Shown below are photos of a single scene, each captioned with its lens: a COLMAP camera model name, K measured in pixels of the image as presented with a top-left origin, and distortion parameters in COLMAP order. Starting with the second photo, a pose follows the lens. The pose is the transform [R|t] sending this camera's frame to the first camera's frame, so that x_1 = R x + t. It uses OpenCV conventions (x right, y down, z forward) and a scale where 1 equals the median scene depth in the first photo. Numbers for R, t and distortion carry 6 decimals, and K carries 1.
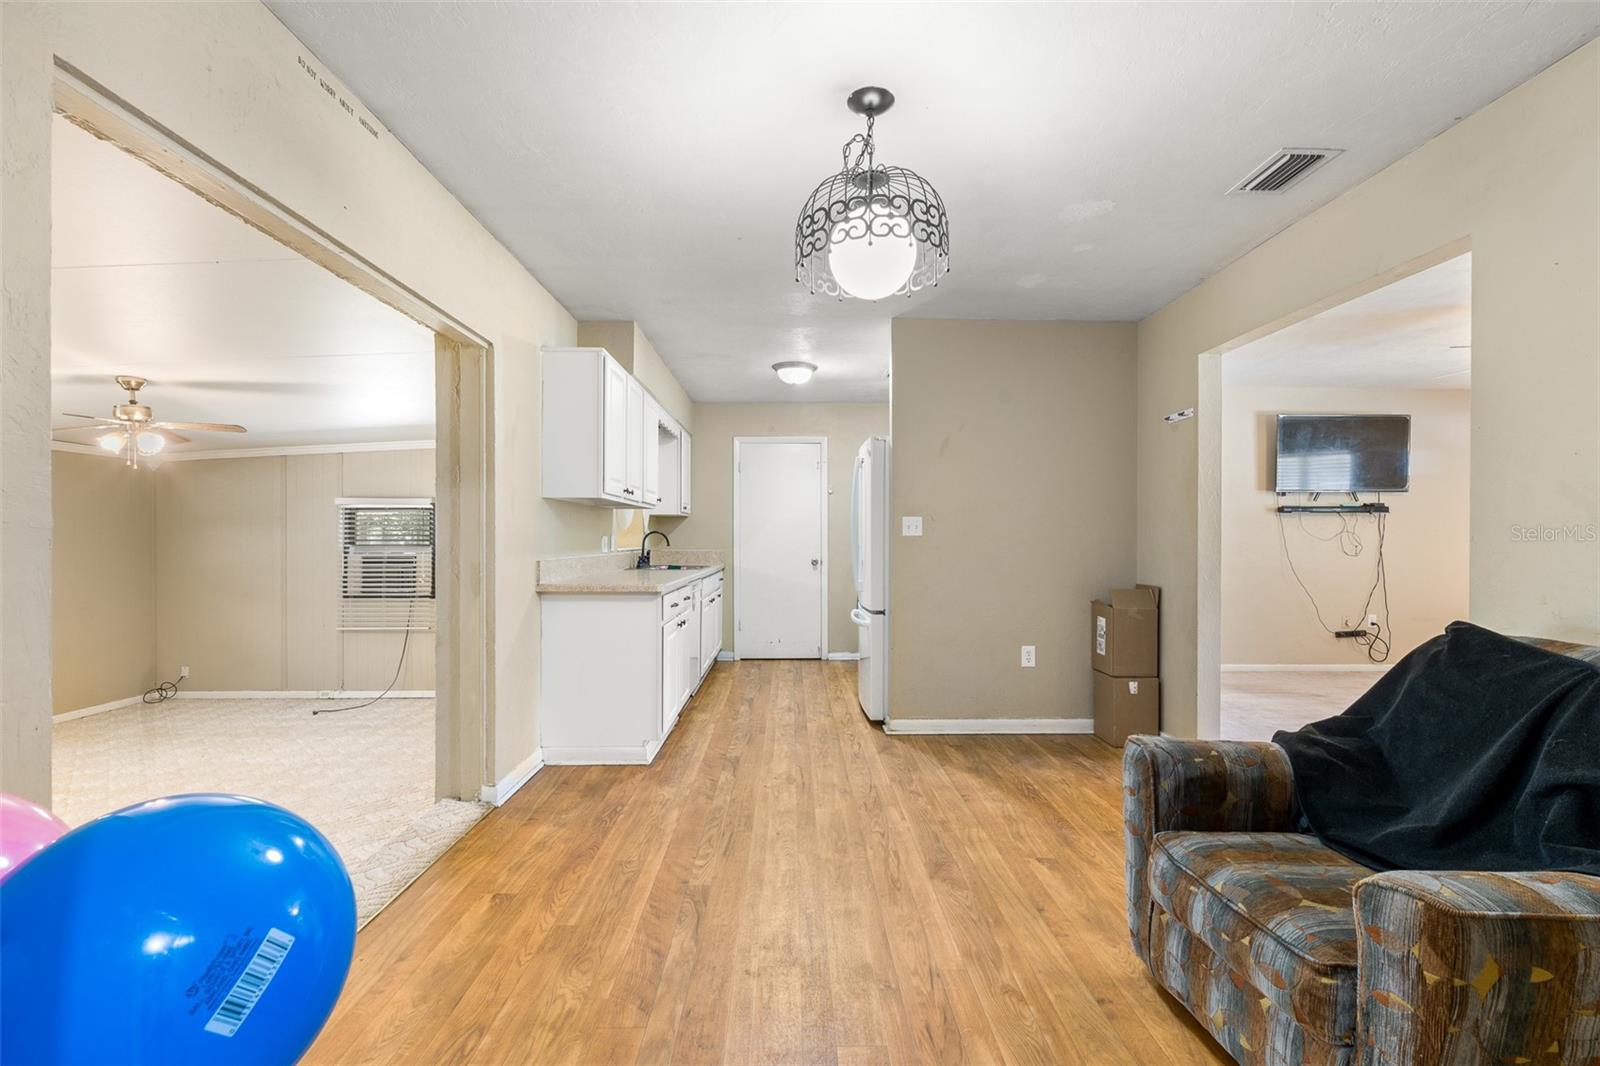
lens RADIAL K [[714.1, 0, 800.0], [0, 714.1, 533.0], [0, 0, 1]] dist [-0.000241, 0.000126]
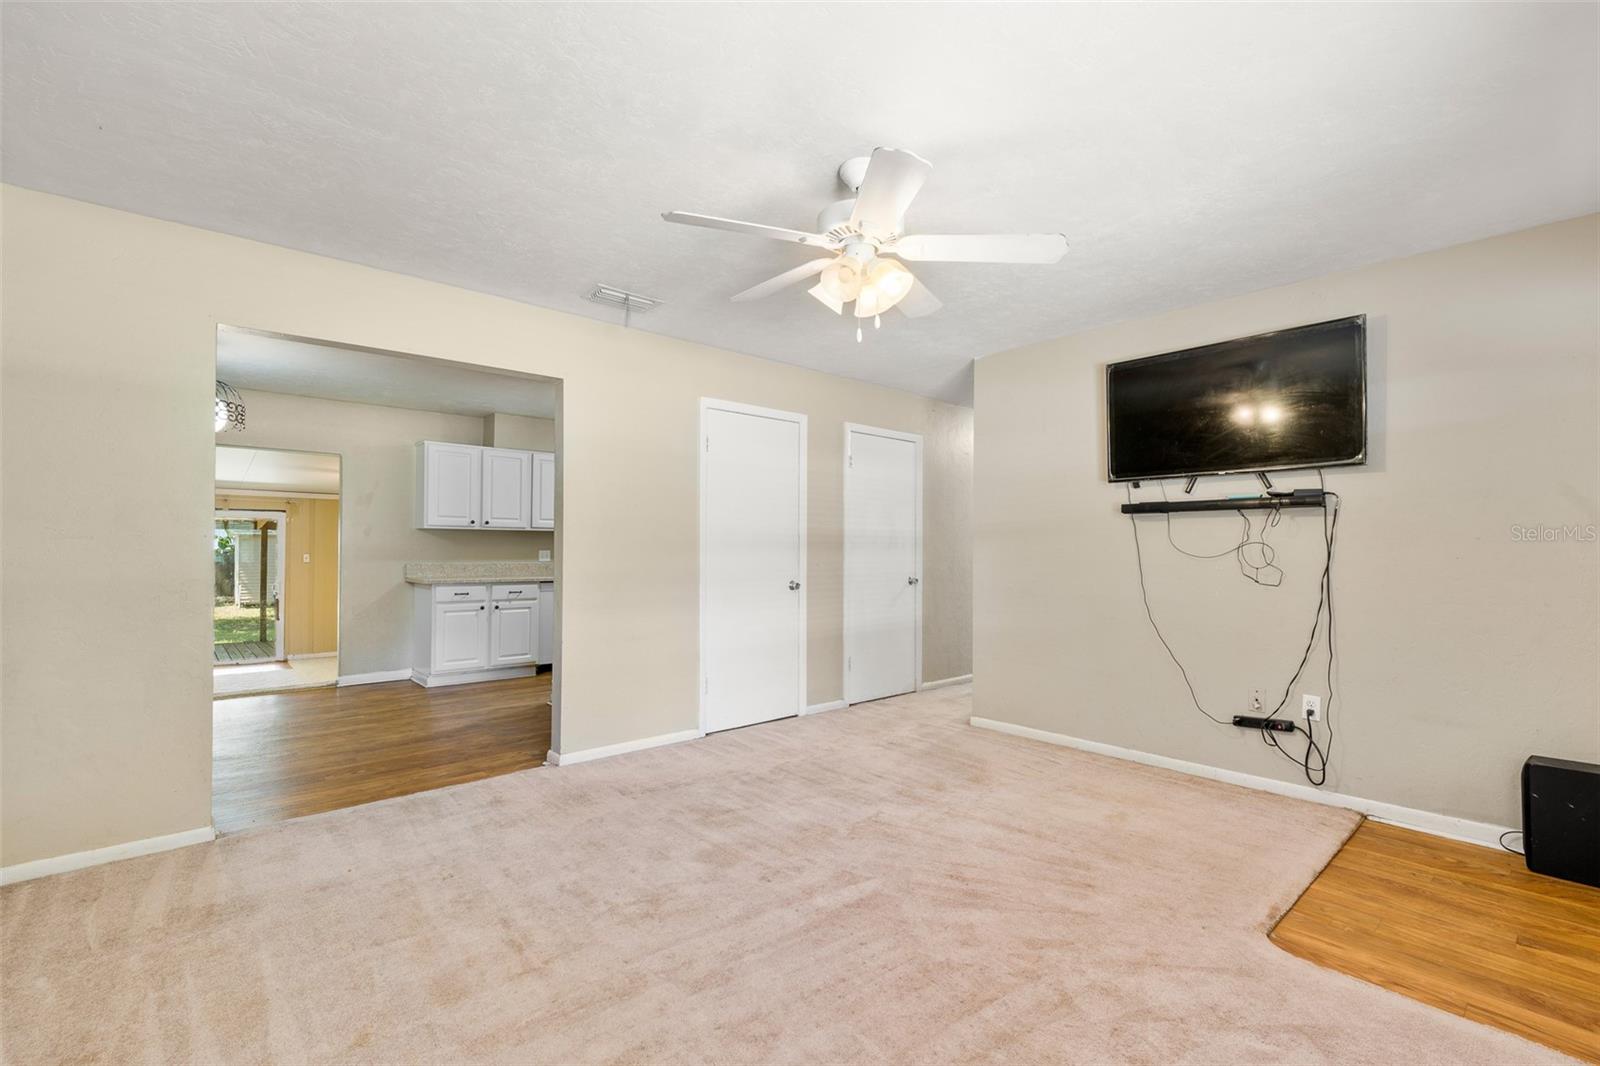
lens RADIAL K [[711.6, 0, 799.7], [0, 711.6, 544.9], [0, 0, 1]] dist [-0.002296, -0.000199]
pose [[0.650272, -0.005115, -0.759684, 0.962537], [0.000754, 0.999981, -0.006088, 0.002845], [0.759701, 0.003386, 0.650264, 0.354517]]
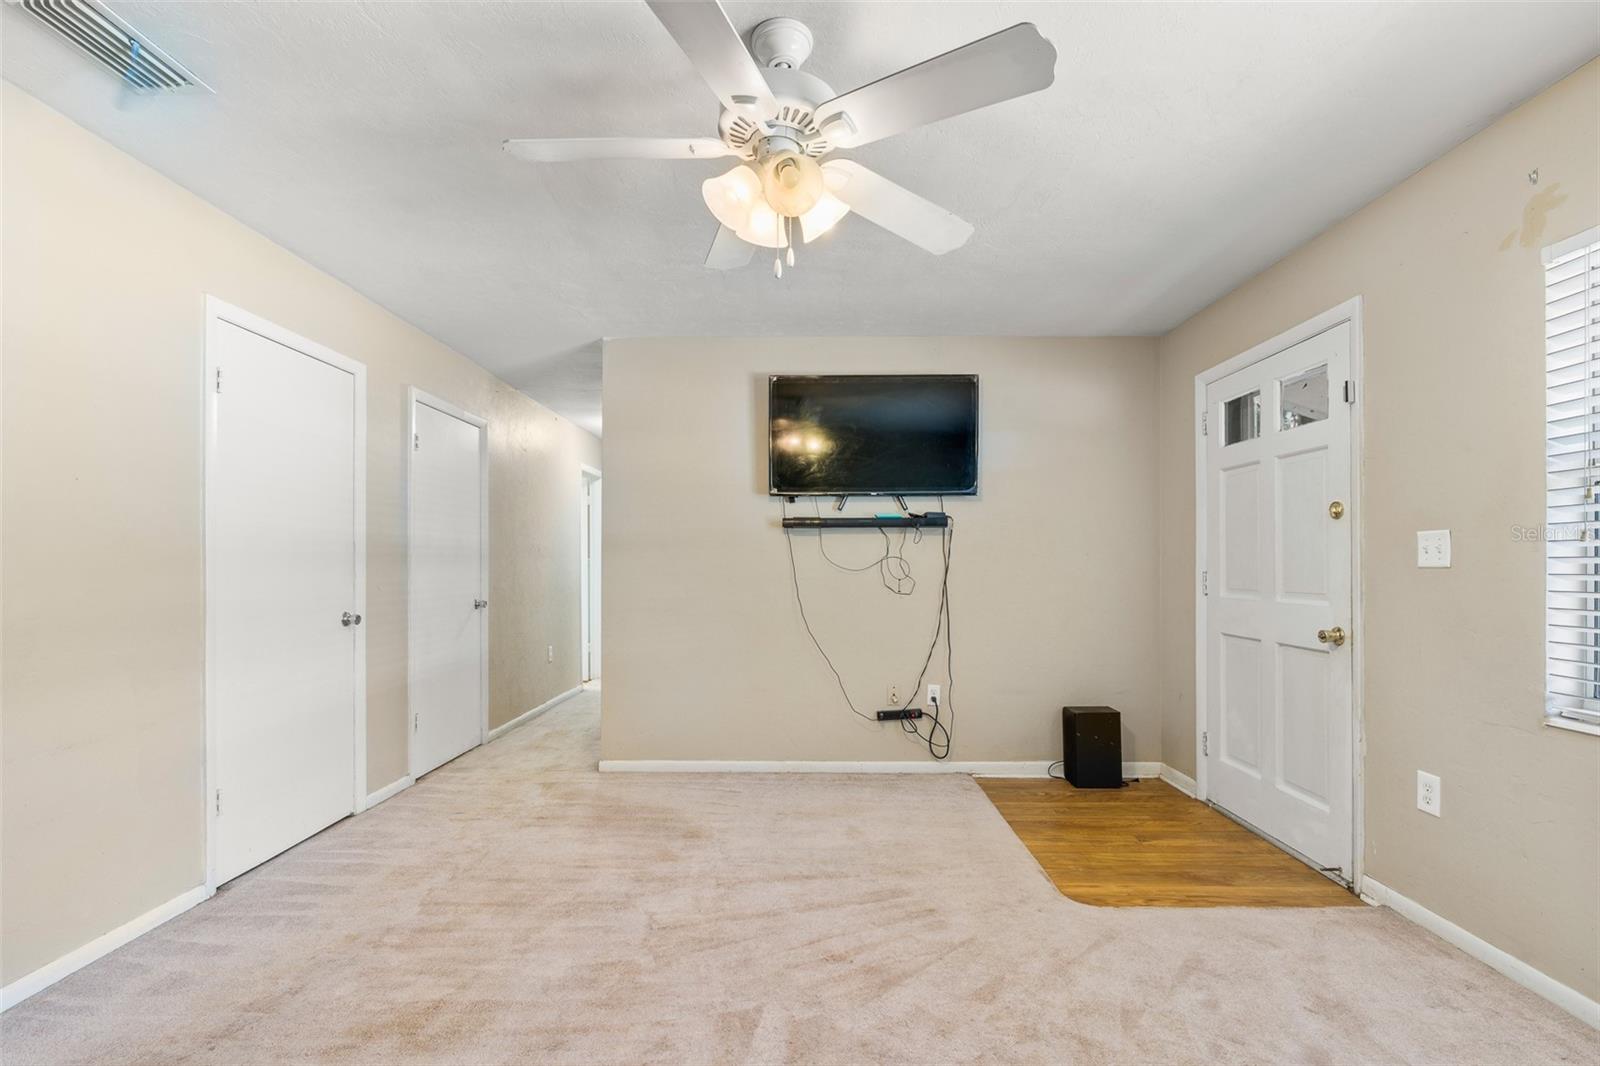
lens RADIAL K [[713.6, 0, 801.5], [0, 713.6, 561.3], [0, 0, 1]] dist [-0.002924, -0.000267]
pose [[0.999655, -0.003330, -0.026063, 0.700571], [0.003300, 0.999994, -0.001196, 0.002245], [0.026066, 0.001109, 0.999660, 0.348761]]
